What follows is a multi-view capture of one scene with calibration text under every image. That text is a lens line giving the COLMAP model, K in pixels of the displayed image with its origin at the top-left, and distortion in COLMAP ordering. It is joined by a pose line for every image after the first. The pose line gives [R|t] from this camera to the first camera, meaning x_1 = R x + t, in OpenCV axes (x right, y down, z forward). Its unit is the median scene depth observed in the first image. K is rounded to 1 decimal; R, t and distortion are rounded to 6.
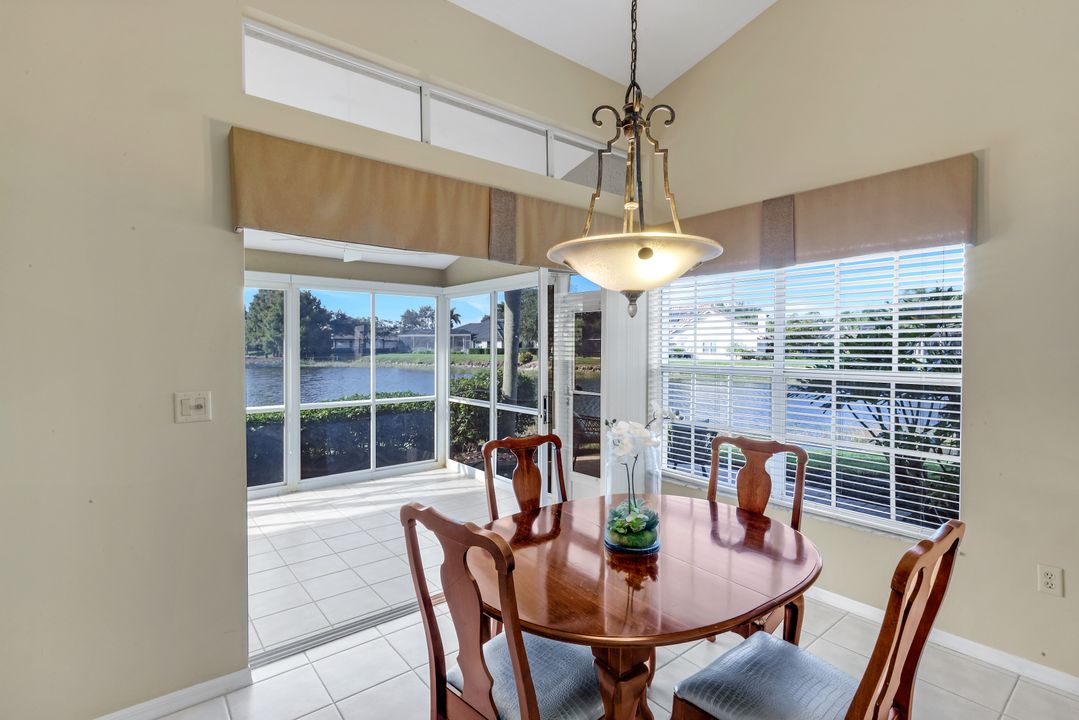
lens RADIAL K [[508.6, 0, 544.0], [0, 508.6, 349.6], [0, 0, 1]] dist [0.003211, -0.000327]
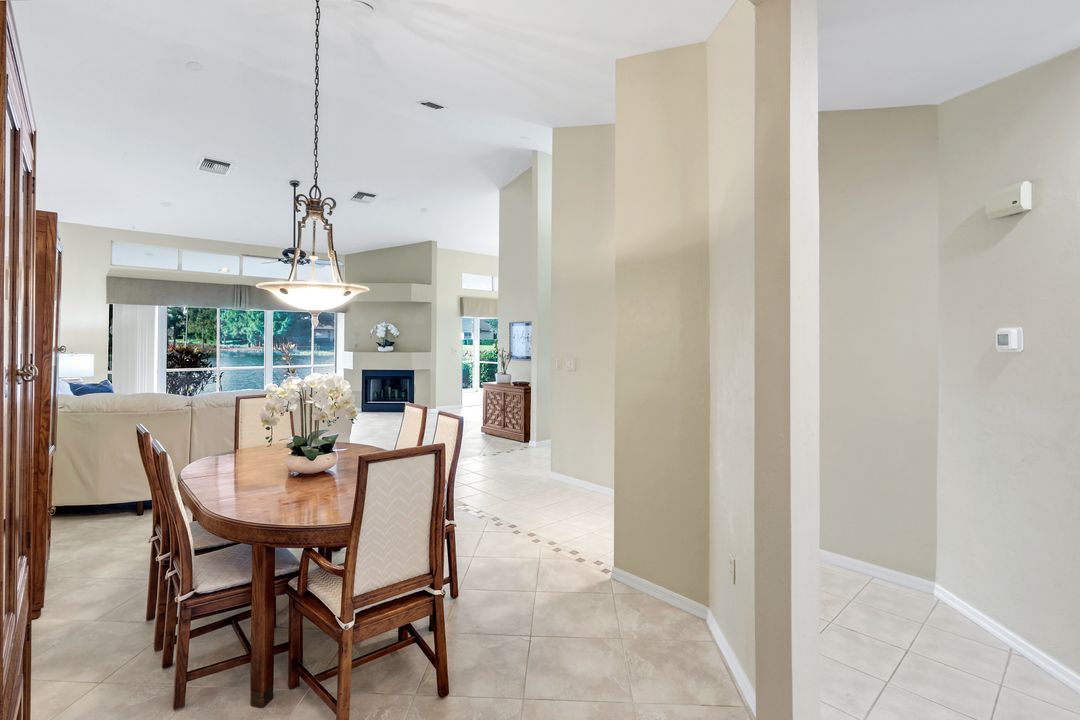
lens RADIAL K [[509.1, 0, 534.1], [0, 509.1, 333.5], [0, 0, 1]] dist [0.003211, -0.000327]
pose [[0.999077, 0.005313, 0.042614, -0.031015], [-0.004756, 0.999902, -0.013165, -0.000495], [-0.042680, 0.012950, 0.999005, -1.564062]]
